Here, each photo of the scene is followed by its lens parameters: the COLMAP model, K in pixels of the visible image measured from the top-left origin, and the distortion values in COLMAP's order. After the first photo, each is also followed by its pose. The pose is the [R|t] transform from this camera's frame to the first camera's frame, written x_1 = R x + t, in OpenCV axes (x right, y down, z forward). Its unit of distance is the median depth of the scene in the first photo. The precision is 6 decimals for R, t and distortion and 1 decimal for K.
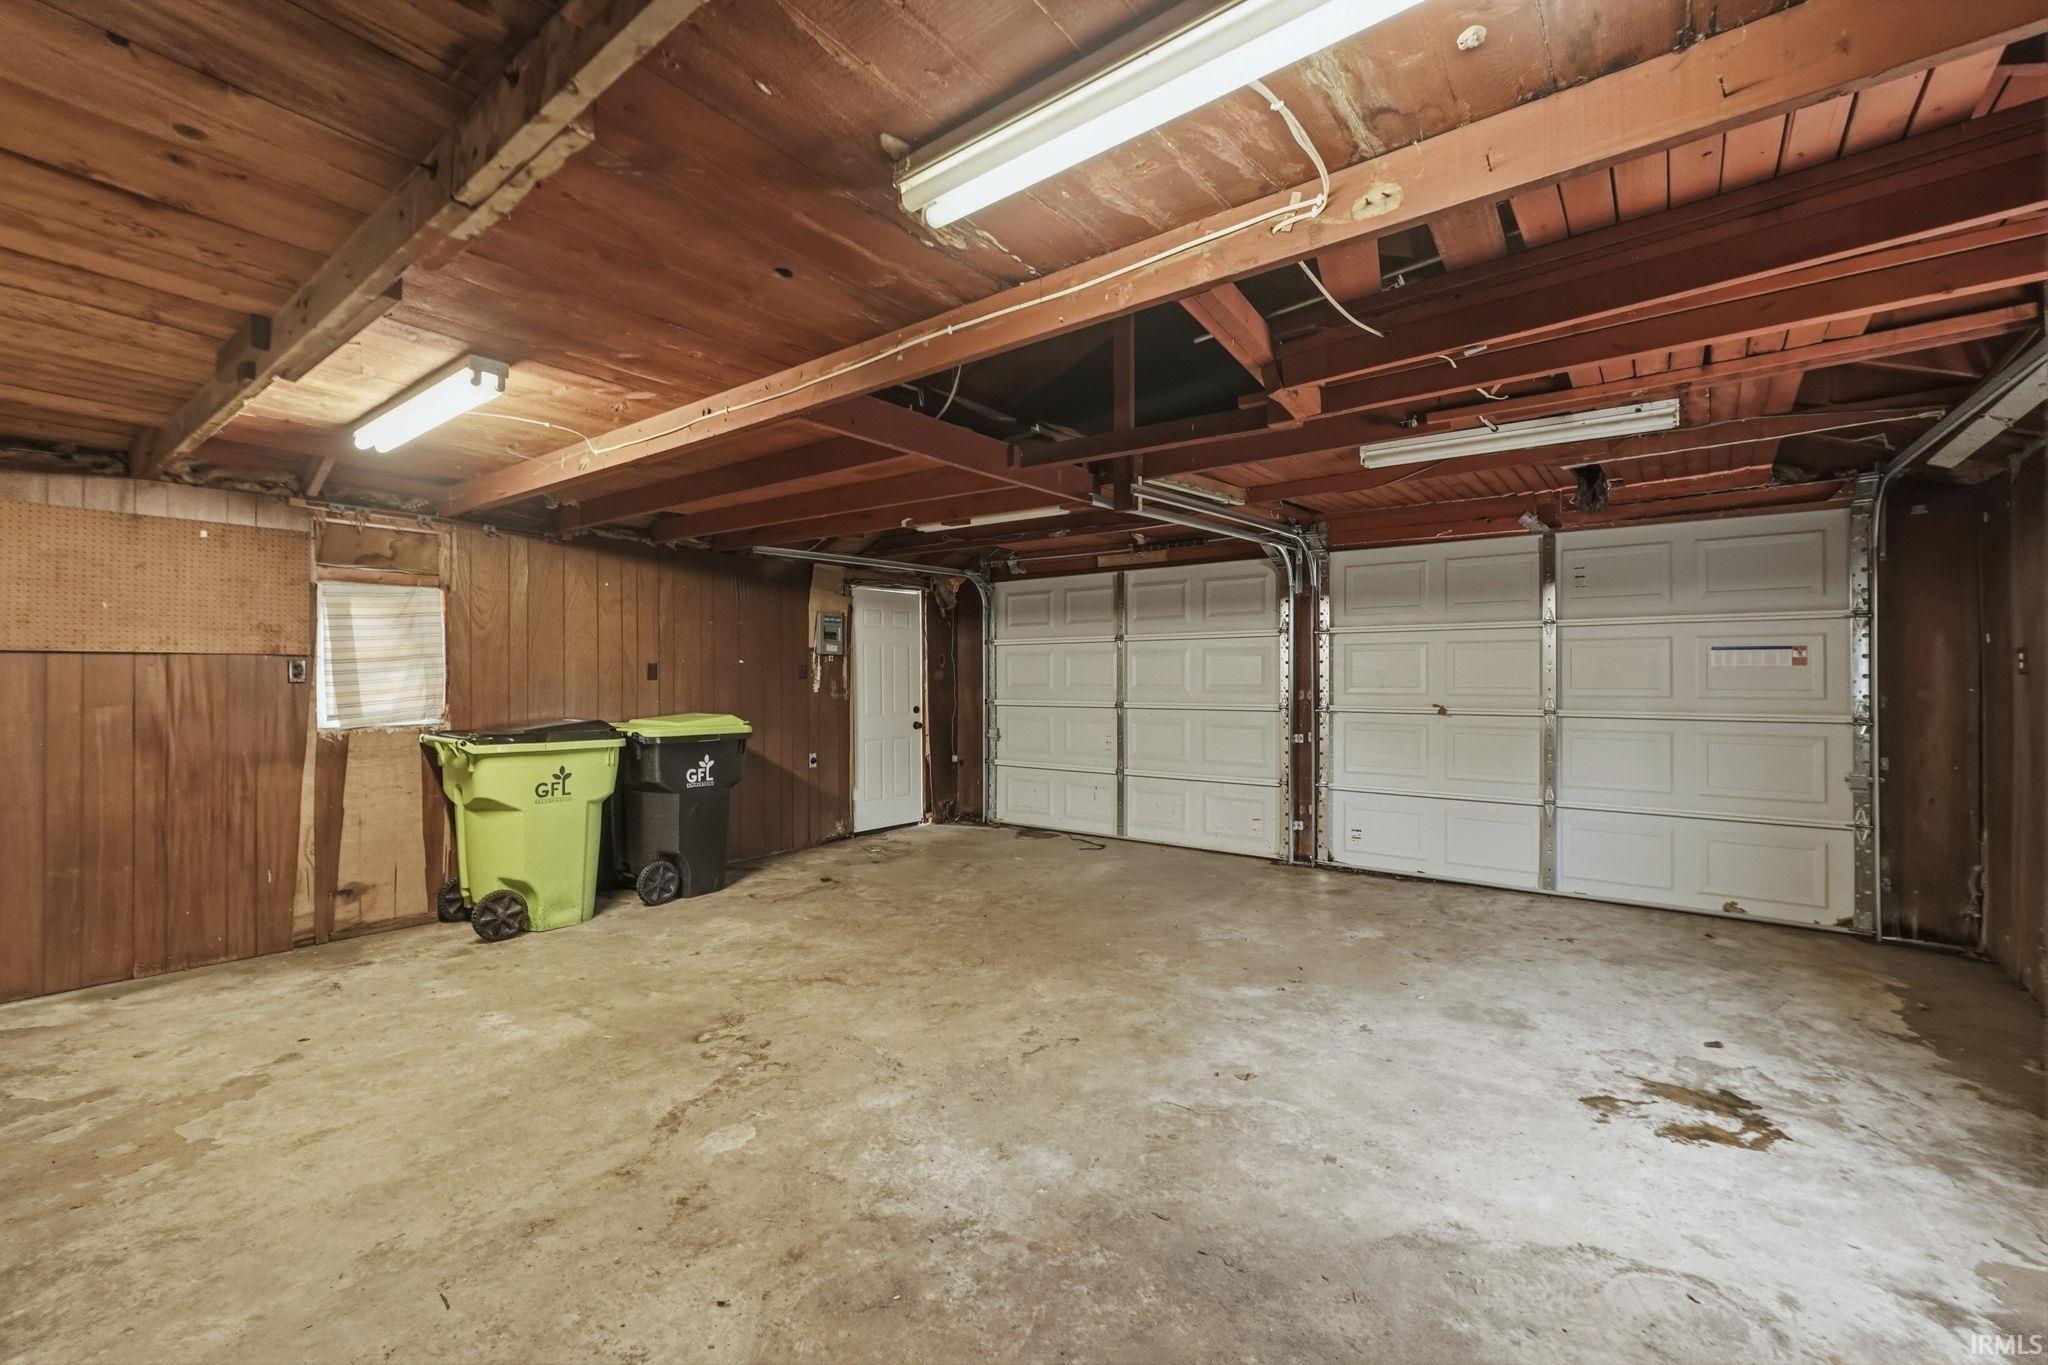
lens RADIAL K [[871.6, 0, 1024.5], [0, 871.6, 674.5], [0, 0, 1]] dist [-0.021087, 0.005778]
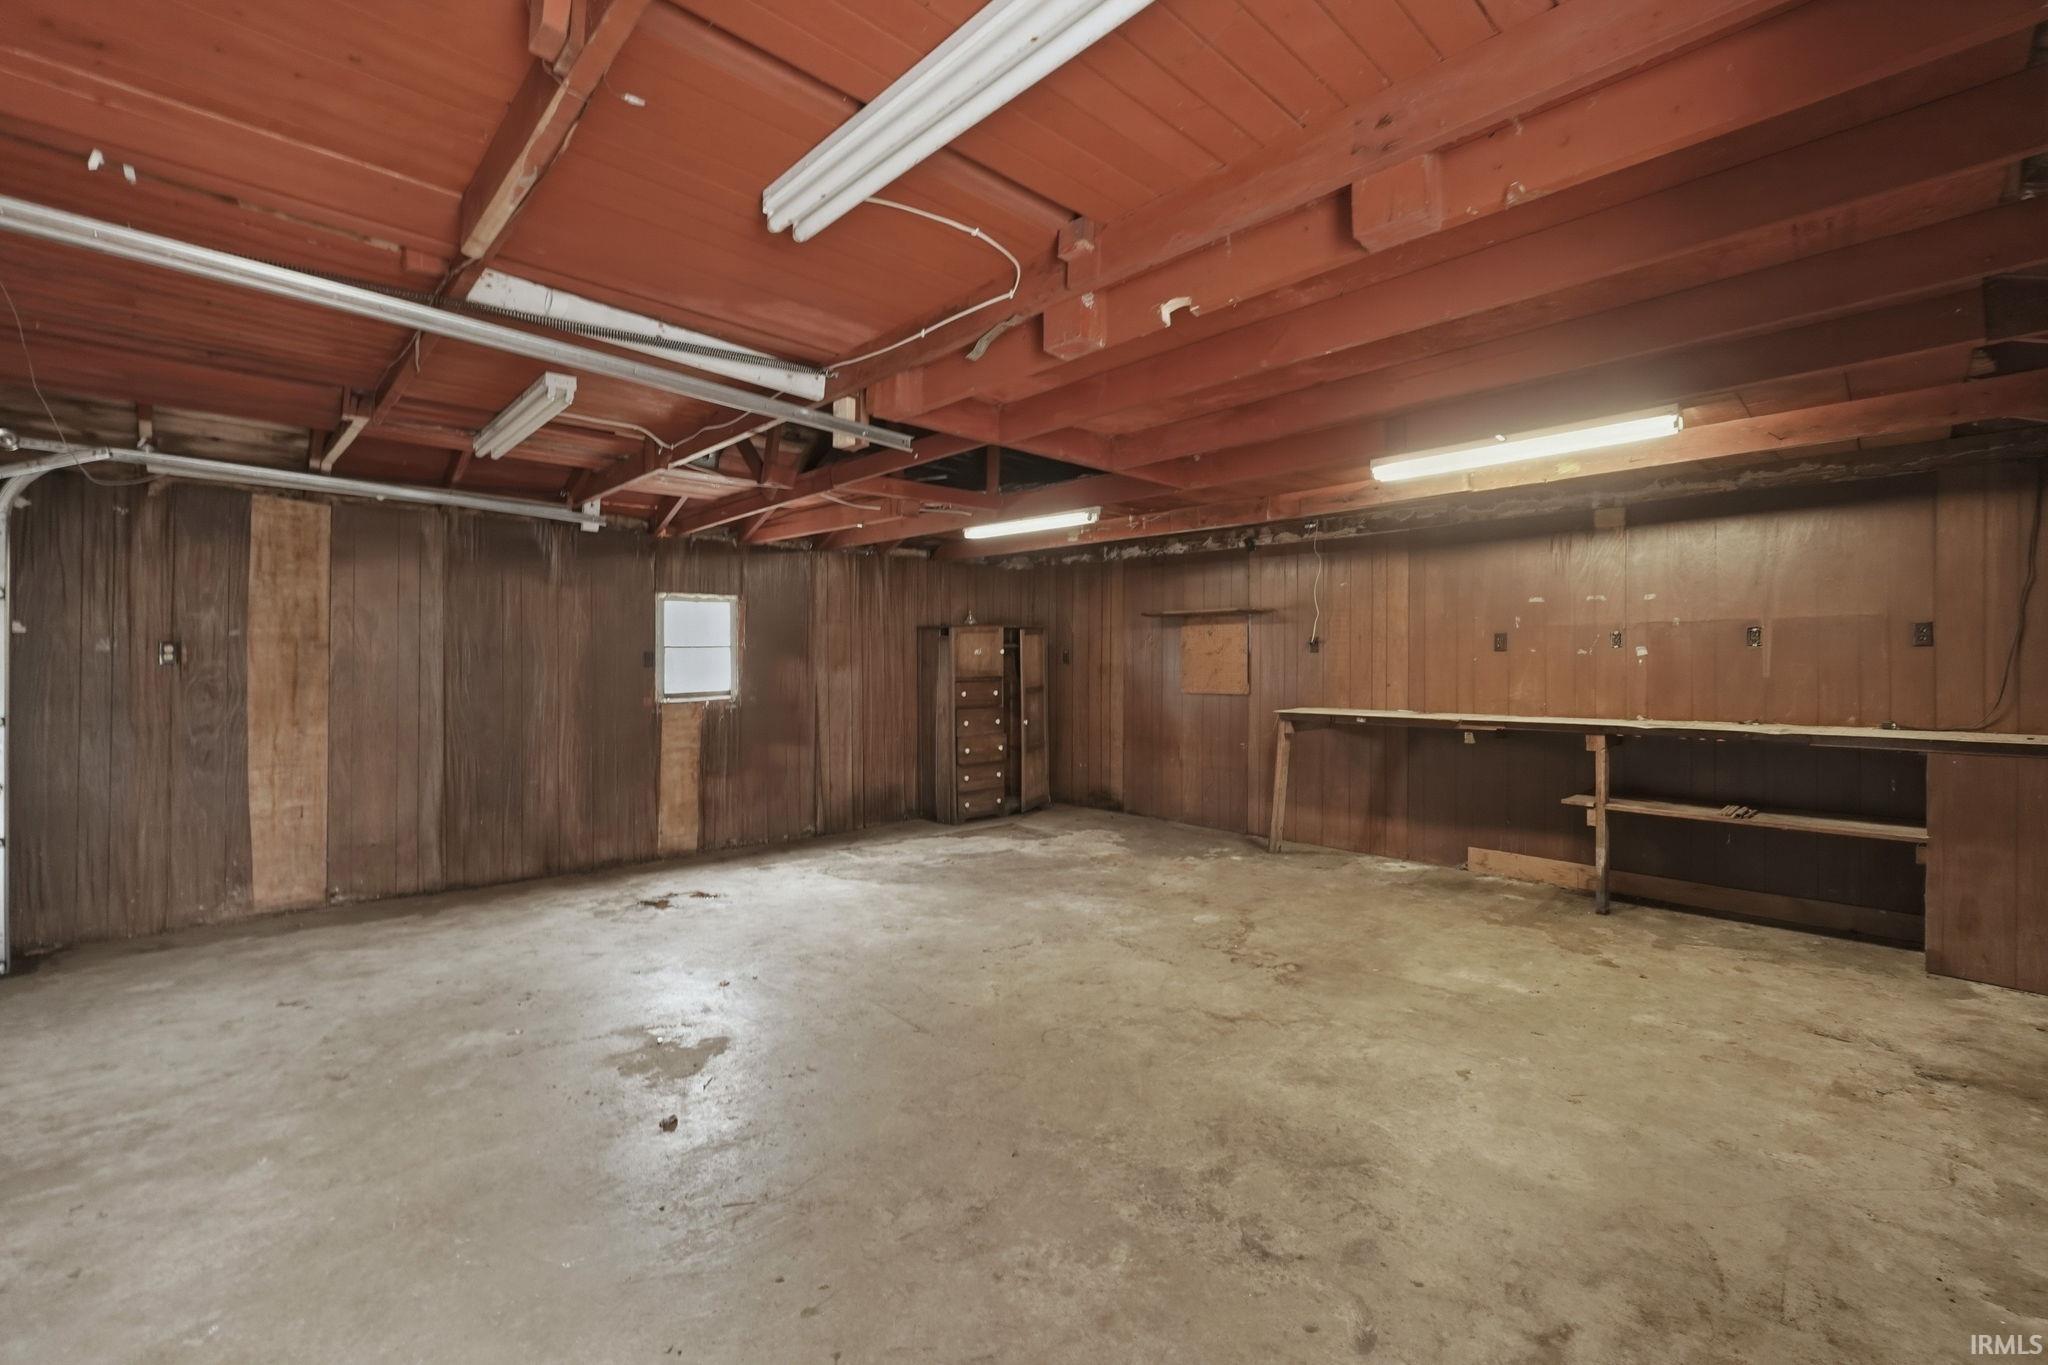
lens RADIAL K [[871.6, 0, 1023.6], [0, 871.6, 674.2], [0, 0, 1]] dist [-0.021087, 0.005778]
pose [[-0.988570, 0.000930, 0.150762, -0.166837], [0.001909, 0.999978, 0.006350, 0.008040], [-0.150752, 0.006565, -0.988550, 1.997813]]
